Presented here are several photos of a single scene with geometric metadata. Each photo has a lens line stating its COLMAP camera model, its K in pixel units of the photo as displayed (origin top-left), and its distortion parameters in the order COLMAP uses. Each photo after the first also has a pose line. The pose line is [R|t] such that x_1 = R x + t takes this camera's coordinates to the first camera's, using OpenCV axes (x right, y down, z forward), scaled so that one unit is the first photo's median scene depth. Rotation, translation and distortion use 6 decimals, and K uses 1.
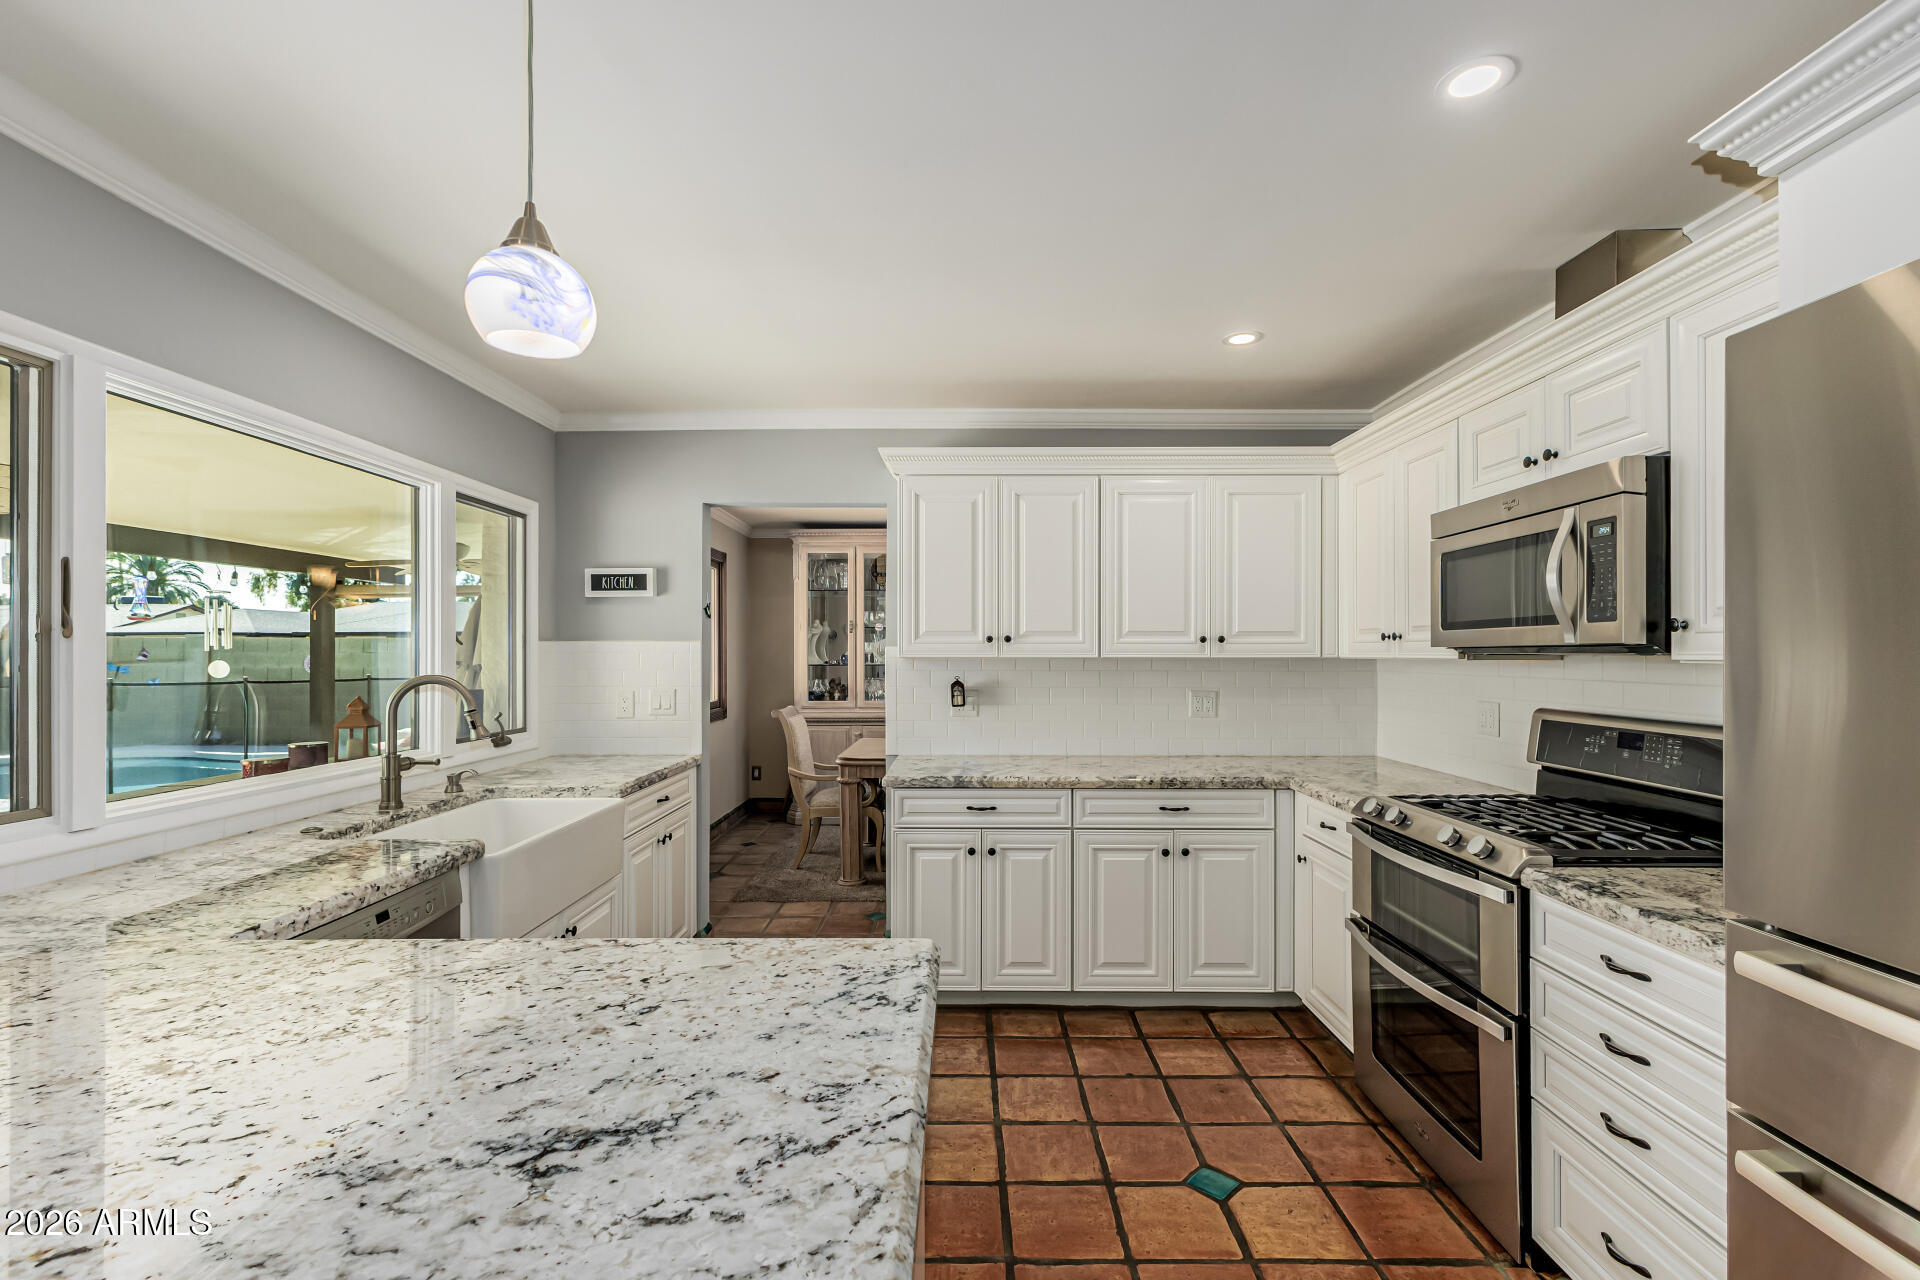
lens RADIAL K [[831.0, 0, 959.7], [0, 831.0, 651.3], [0, 0, 1]] dist [0.015445, -0.004451]
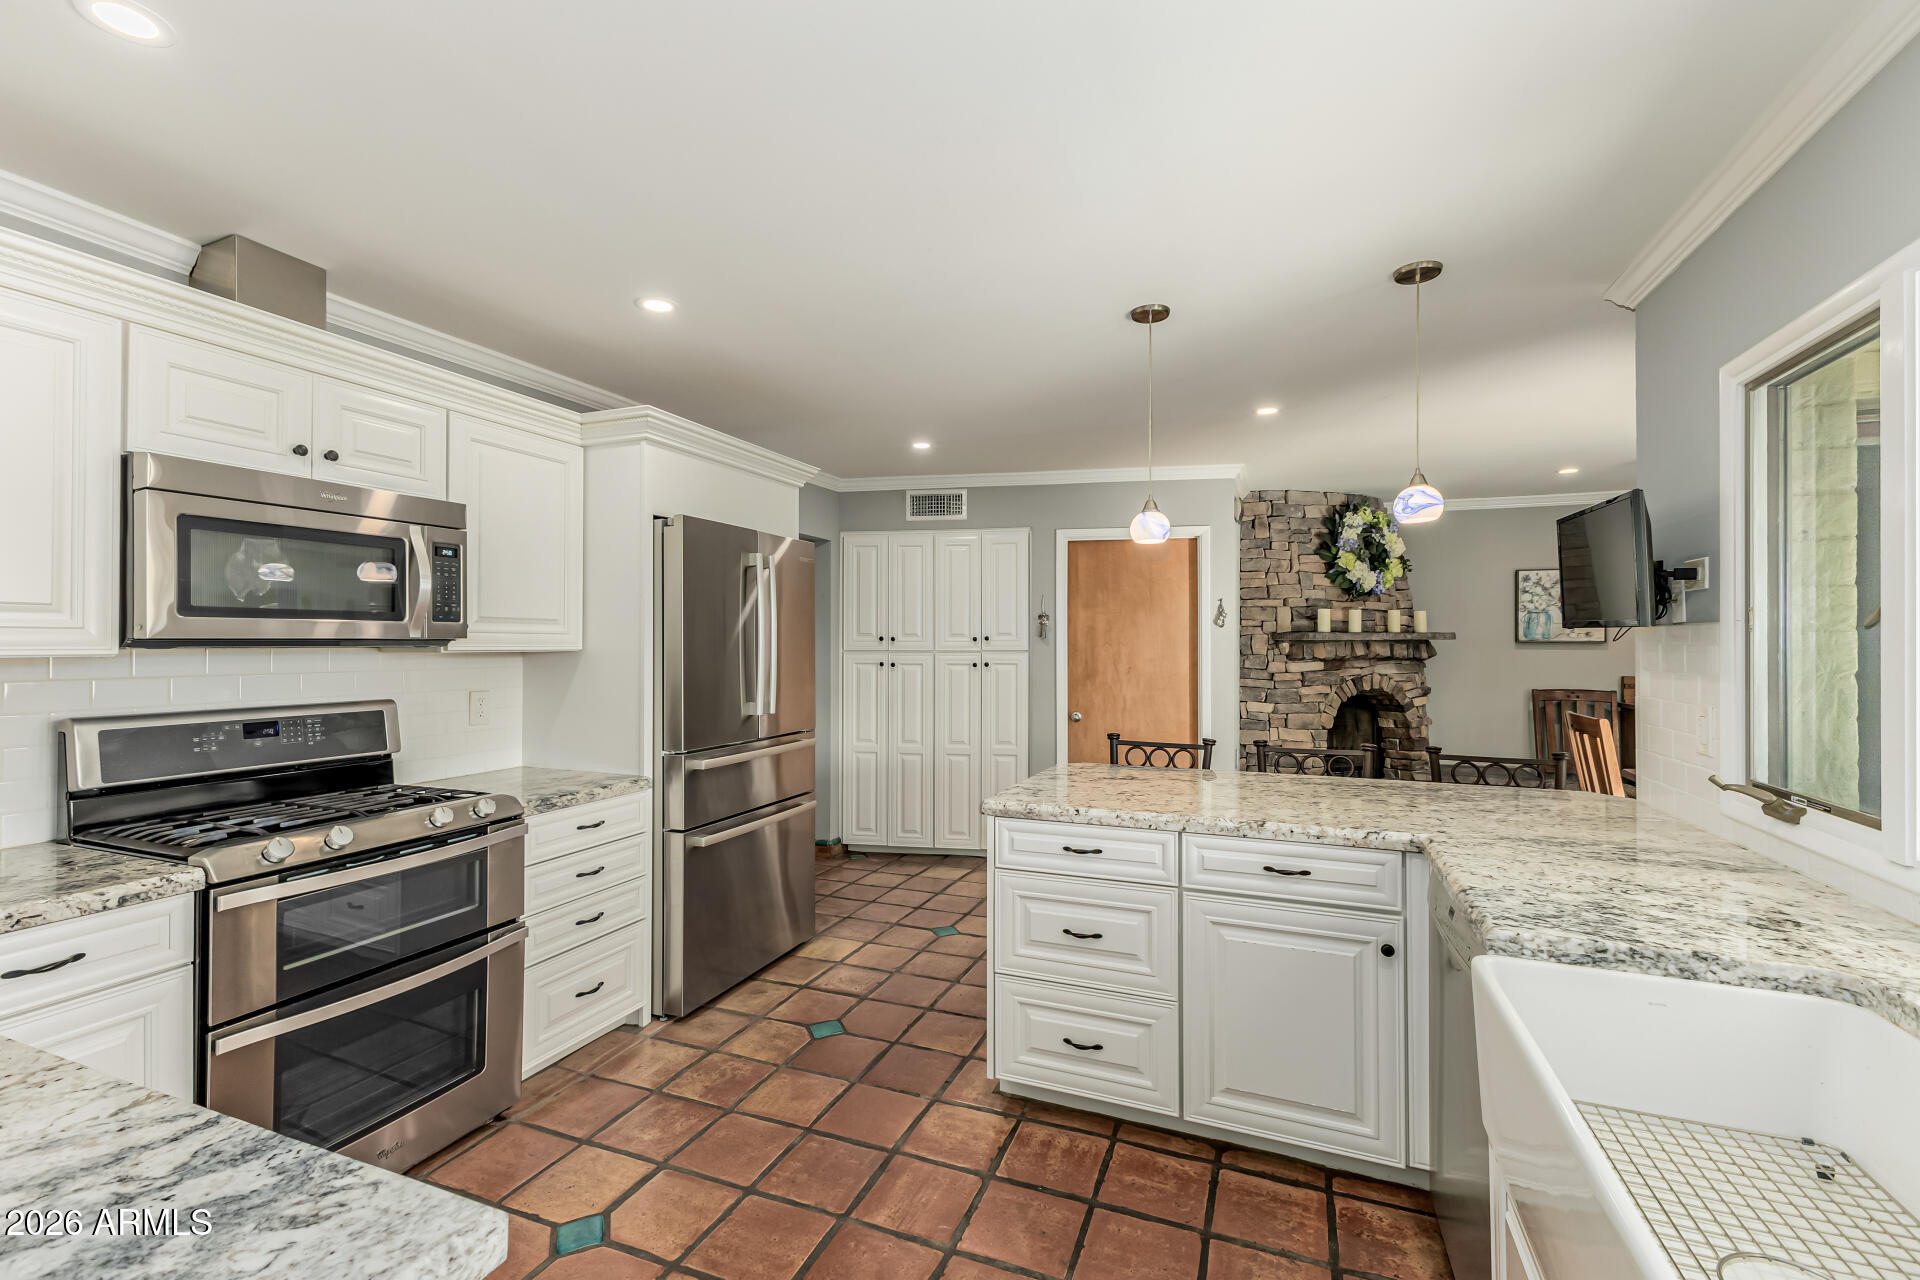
lens RADIAL K [[831.0, 0, 955.8], [0, 831.0, 638.5], [0, 0, 1]] dist [0.015445, -0.004451]
pose [[-0.925857, 0.005746, 0.377830, -0.415093], [0.001806, 0.999940, -0.010783, 0.005925], [-0.377869, -0.009301, -0.925812, 1.690623]]
